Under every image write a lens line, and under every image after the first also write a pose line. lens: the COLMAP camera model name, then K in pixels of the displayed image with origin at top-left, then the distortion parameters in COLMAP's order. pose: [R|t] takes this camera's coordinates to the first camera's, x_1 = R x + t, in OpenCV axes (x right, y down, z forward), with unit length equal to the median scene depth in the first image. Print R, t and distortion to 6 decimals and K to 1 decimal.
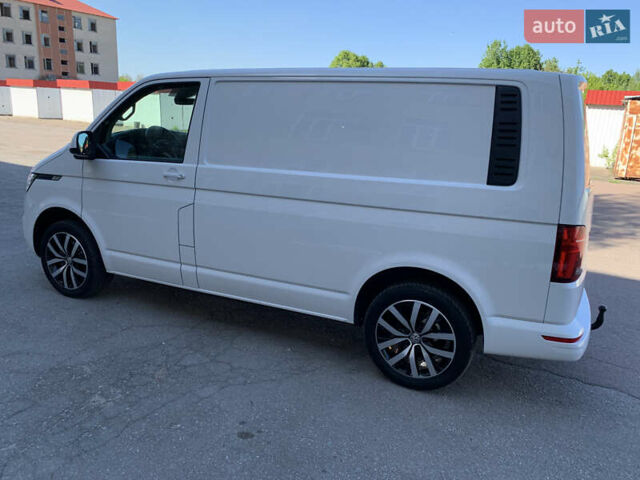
lens RADIAL K [[487.6, 0, 323.1], [0, 487.6, 237.0], [0, 0, 1]] dist [0.025082, -0.023857]
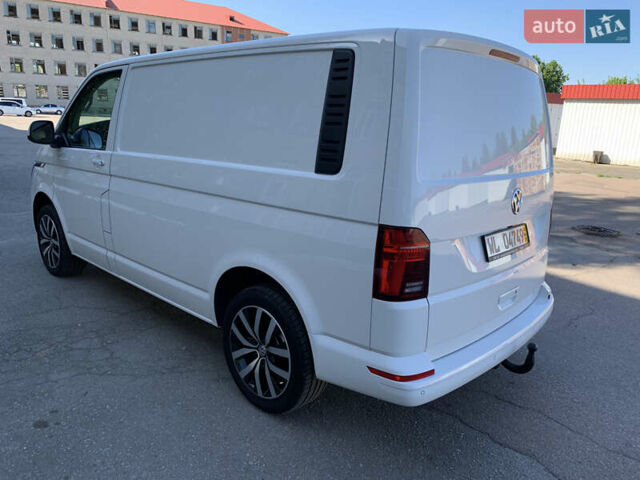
lens RADIAL K [[487.6, 0, 323.1], [0, 487.6, 237.0], [0, 0, 1]] dist [0.025082, -0.023857]
pose [[0.948129, 0.062312, -0.311719, 0.471964], [-0.066363, 0.997793, -0.002392, 0.001307], [0.310882, 0.022955, 0.950171, 0.179252]]
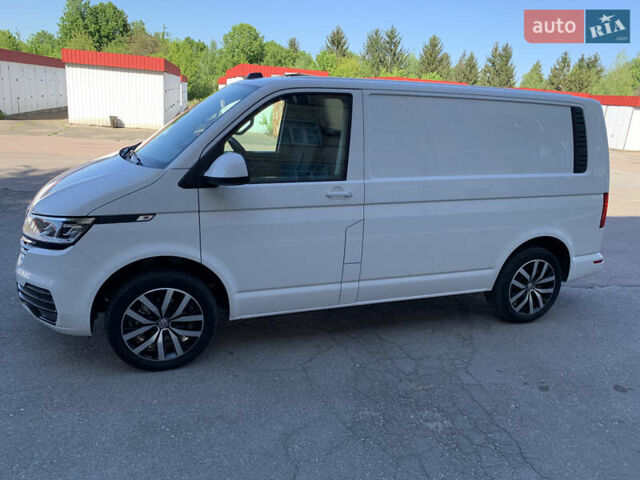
lens RADIAL K [[487.6, 0, 323.1], [0, 487.6, 237.0], [0, 0, 1]] dist [0.025082, -0.023857]
pose [[0.706230, -0.196223, 0.680247, -0.995586], [0.144703, 0.980548, 0.132617, -0.175444], [-0.693037, 0.004776, 0.720886, 0.344710]]
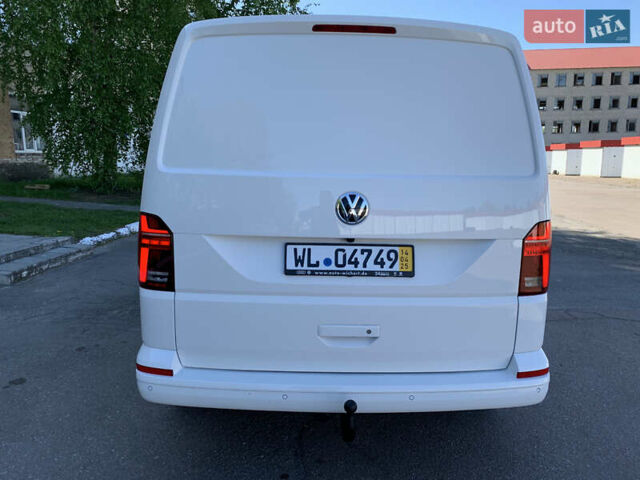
lens RADIAL K [[487.6, 0, 323.1], [0, 487.6, 237.0], [0, 0, 1]] dist [0.025082, -0.023857]
pose [[0.444898, 0.091276, -0.890918, 0.987929], [-0.201634, 0.979461, -0.000343, -0.032457], [0.872588, 0.179792, 0.454165, 0.665096]]
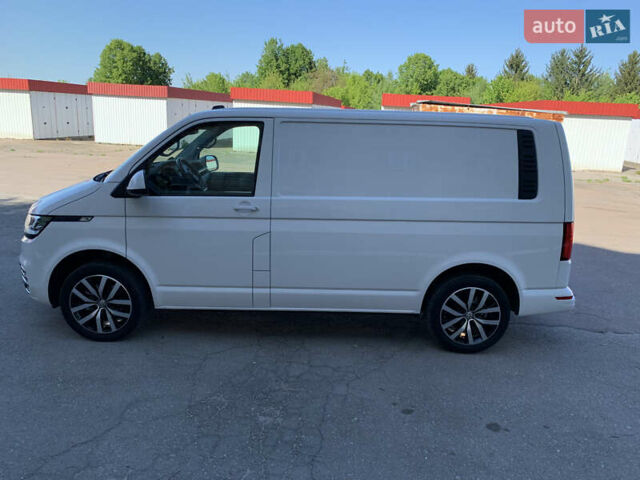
lens RADIAL K [[487.6, 0, 323.1], [0, 487.6, 237.0], [0, 0, 1]] dist [0.025082, -0.023857]
pose [[0.907389, -0.110041, 0.405630, -0.600401], [0.104250, 0.993884, 0.036420, -0.084314], [-0.407157, 0.009239, 0.913311, -0.056081]]
